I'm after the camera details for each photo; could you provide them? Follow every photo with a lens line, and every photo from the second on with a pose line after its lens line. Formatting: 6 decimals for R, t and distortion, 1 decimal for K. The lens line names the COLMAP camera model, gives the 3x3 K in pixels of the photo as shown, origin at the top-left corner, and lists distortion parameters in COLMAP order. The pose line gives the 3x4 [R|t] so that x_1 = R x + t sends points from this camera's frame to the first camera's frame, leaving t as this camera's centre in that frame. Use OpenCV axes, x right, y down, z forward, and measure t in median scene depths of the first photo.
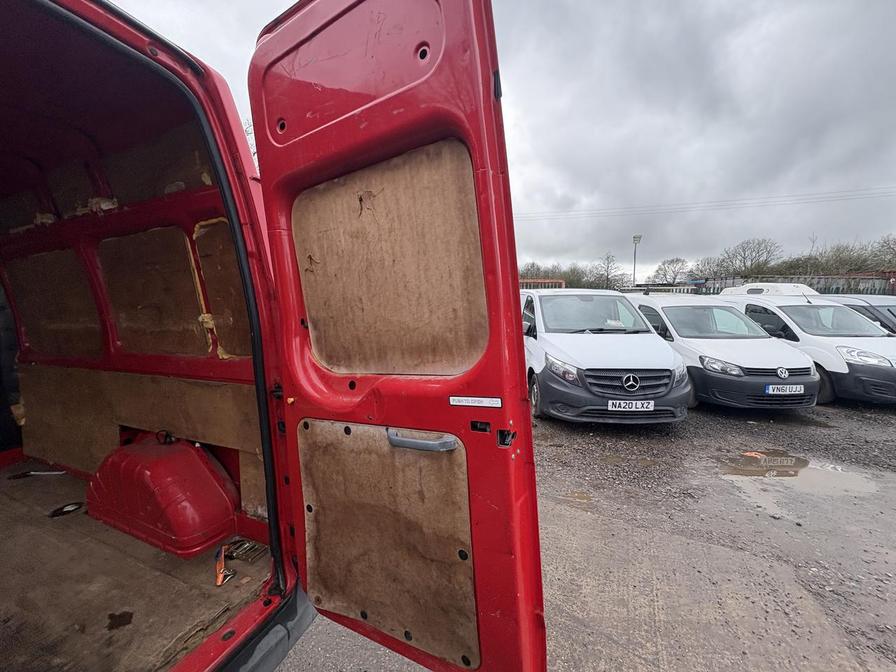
lens RADIAL K [[355.0, 0, 445.2], [0, 355.0, 337.4], [0, 0, 1]] dist [-0.001339, 0.000805]
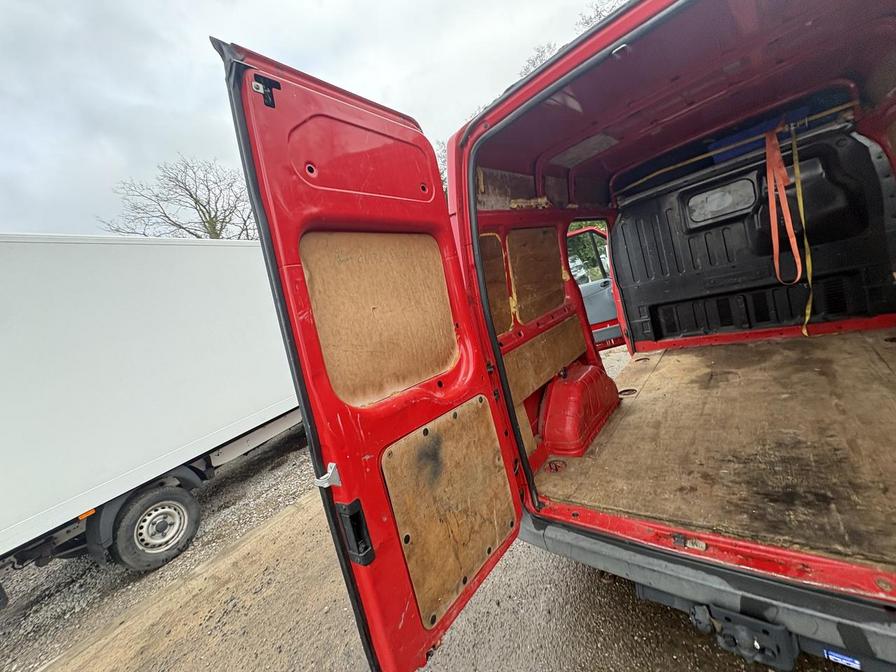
lens RADIAL K [[355.0, 0, 447.8], [0, 355.0, 334.0], [0, 0, 1]] dist [-0.001339, 0.000805]
pose [[-0.267099, 0.202088, -0.942241, 0.287748], [0.195904, 0.968734, 0.152236, -0.092321], [0.943546, -0.143926, -0.298338, 0.098163]]
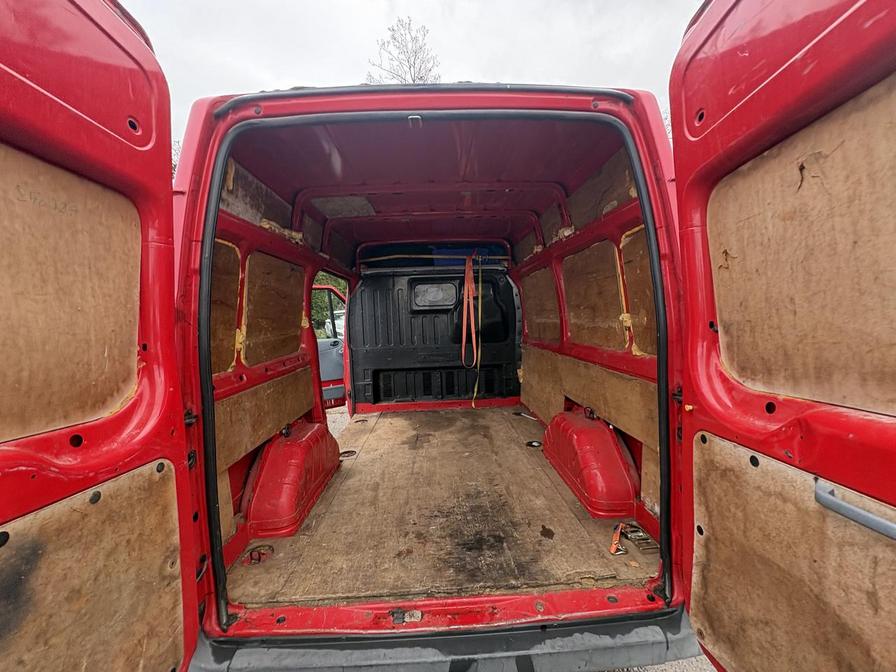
lens RADIAL K [[355.0, 0, 450.0], [0, 355.0, 336.4], [0, 0, 1]] dist [-0.001339, 0.000805]
pose [[0.450259, 0.065781, -0.890472, 0.105288], [-0.056624, 0.997379, 0.045047, -0.018121], [0.891101, 0.030139, 0.452803, -0.000134]]
